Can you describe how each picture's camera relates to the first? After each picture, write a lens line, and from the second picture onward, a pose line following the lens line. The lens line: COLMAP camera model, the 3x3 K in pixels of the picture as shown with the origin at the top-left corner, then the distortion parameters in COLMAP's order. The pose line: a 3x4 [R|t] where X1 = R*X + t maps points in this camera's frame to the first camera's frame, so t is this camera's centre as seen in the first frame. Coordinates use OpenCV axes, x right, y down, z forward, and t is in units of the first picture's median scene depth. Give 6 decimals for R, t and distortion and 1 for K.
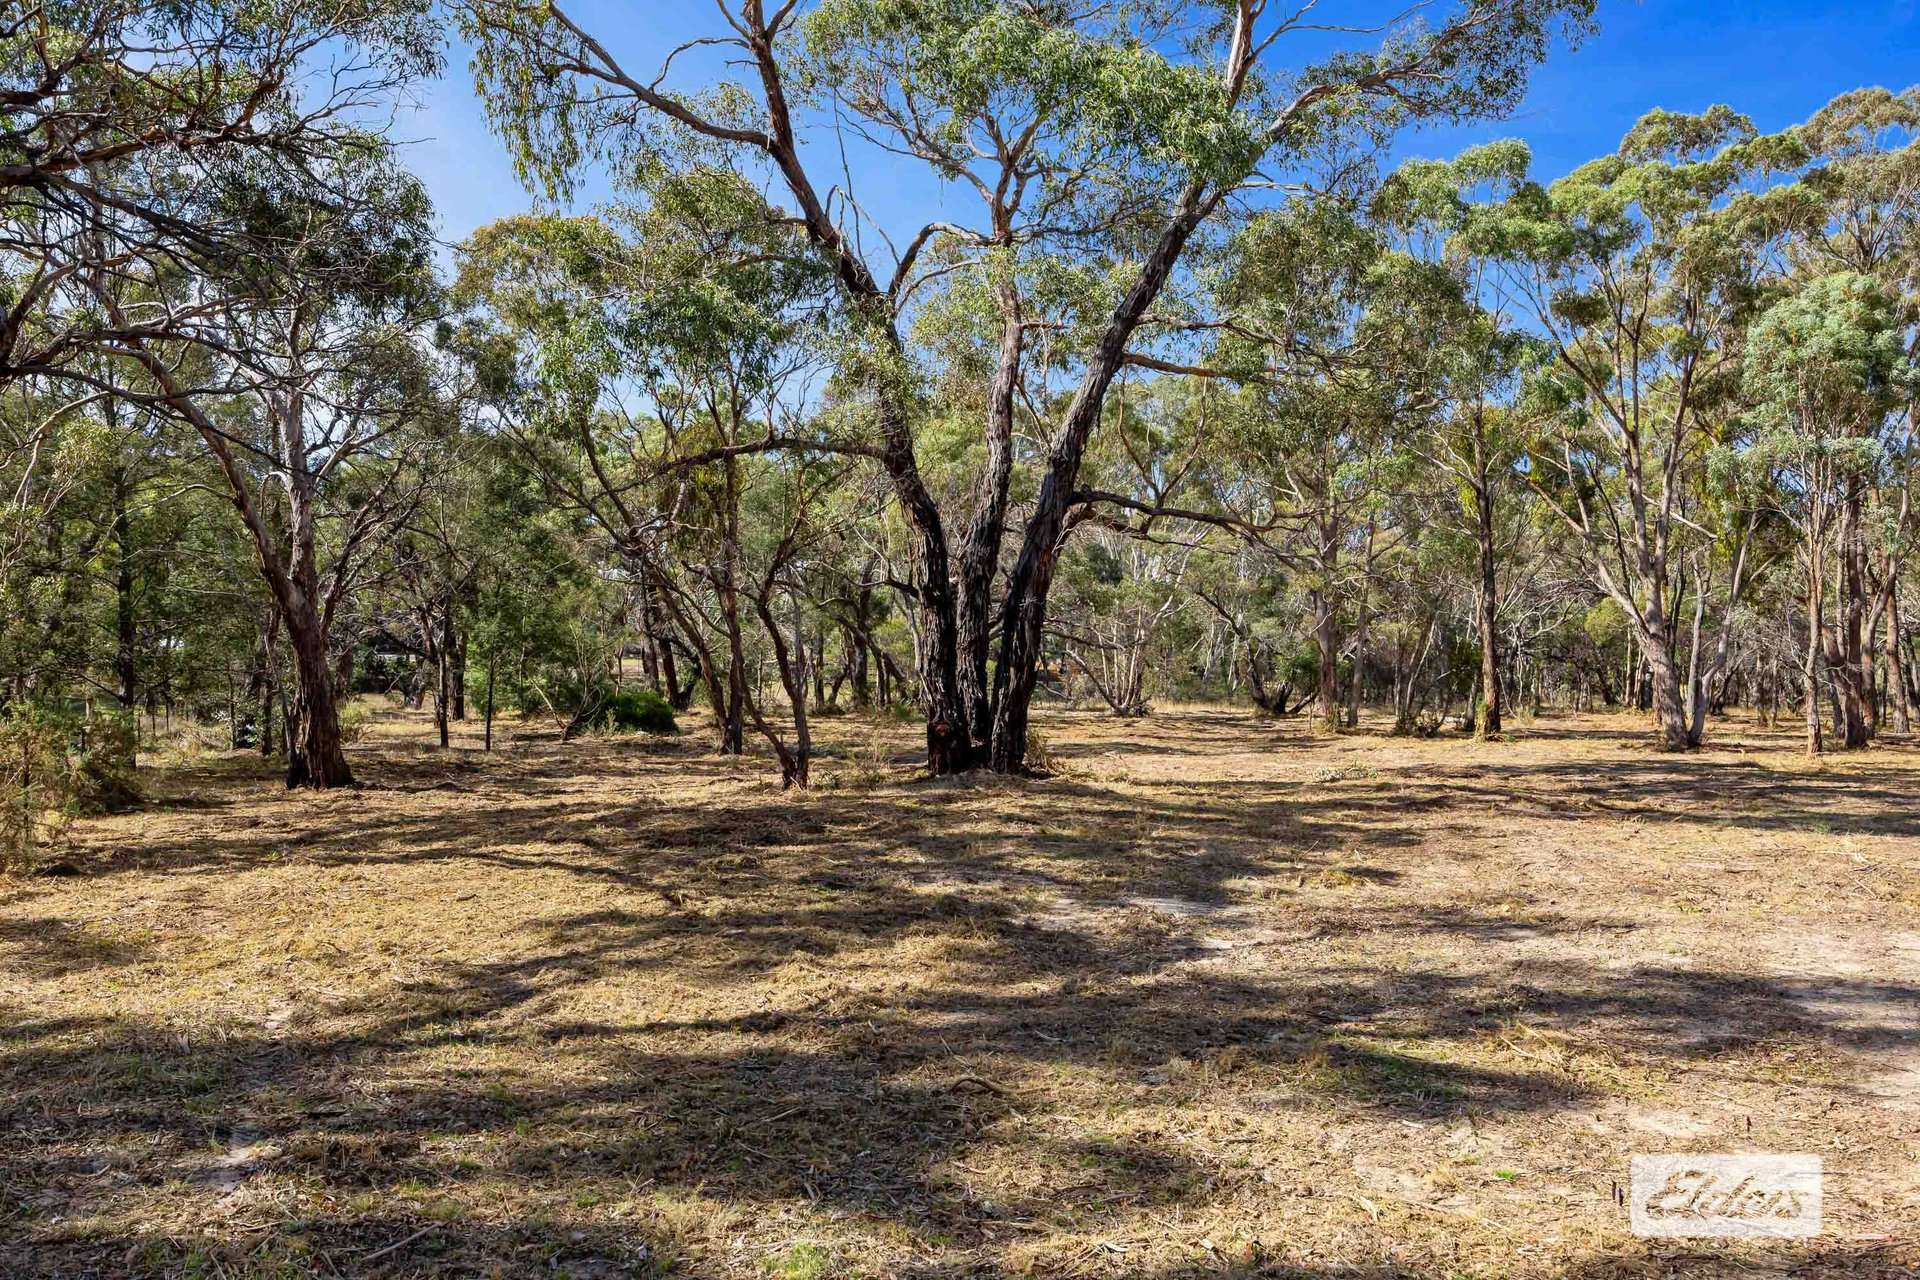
lens RADIAL K [[1536.6, 0, 960.0], [0, 1536.6, 640.0], [0, 0, 1]] dist [0.000279, -0.000153]
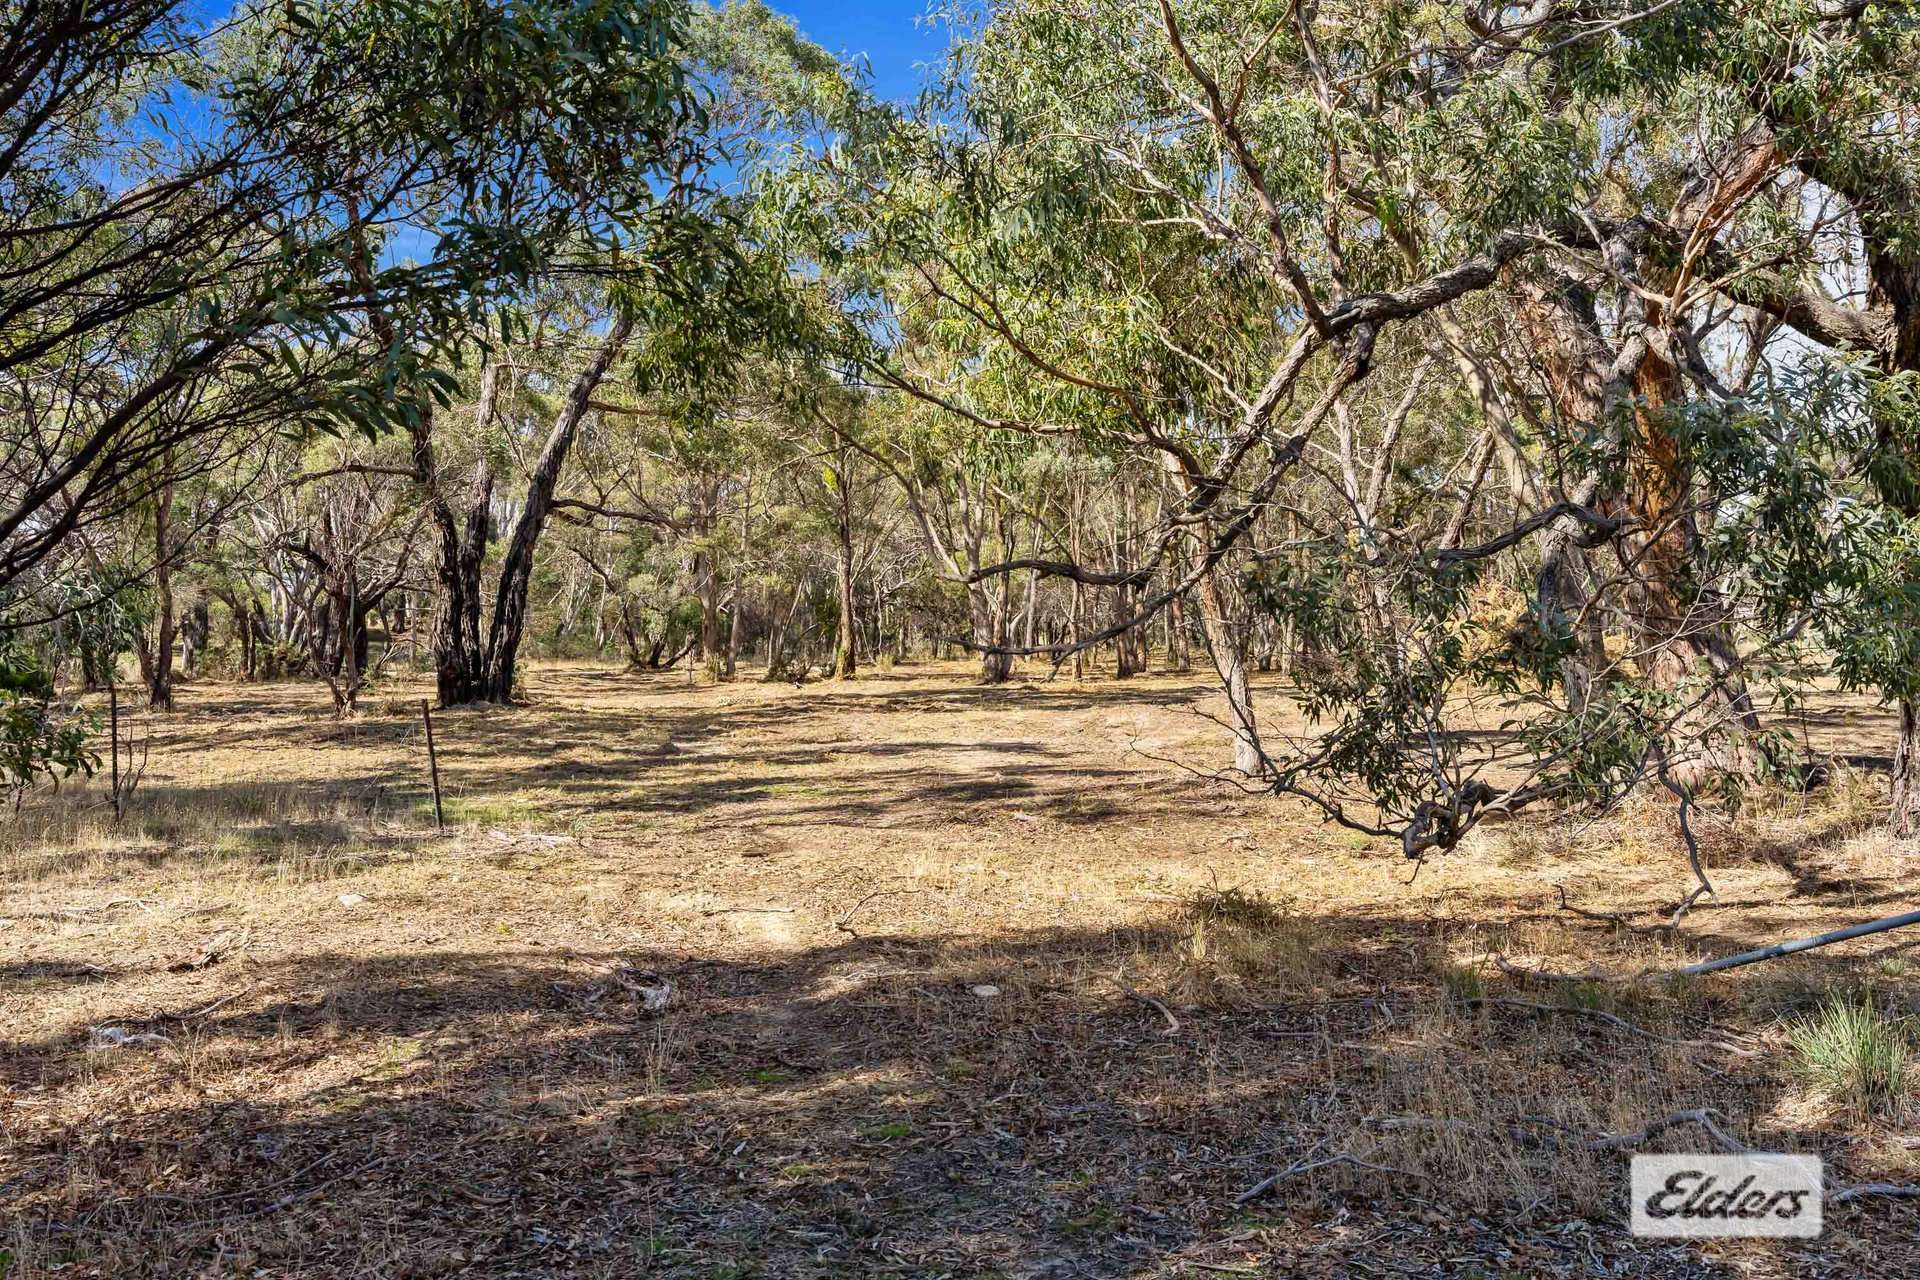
lens RADIAL K [[1938.2, 0, 960.0], [0, 1938.2, 640.0], [0, 0, 1]] dist [-0.002890, -0.000877]
pose [[0.928519, -0.019609, 0.370766, -0.117197], [0.009339, 0.999522, 0.029476, -0.008616], [-0.371167, -0.023907, 0.928258, -0.382946]]
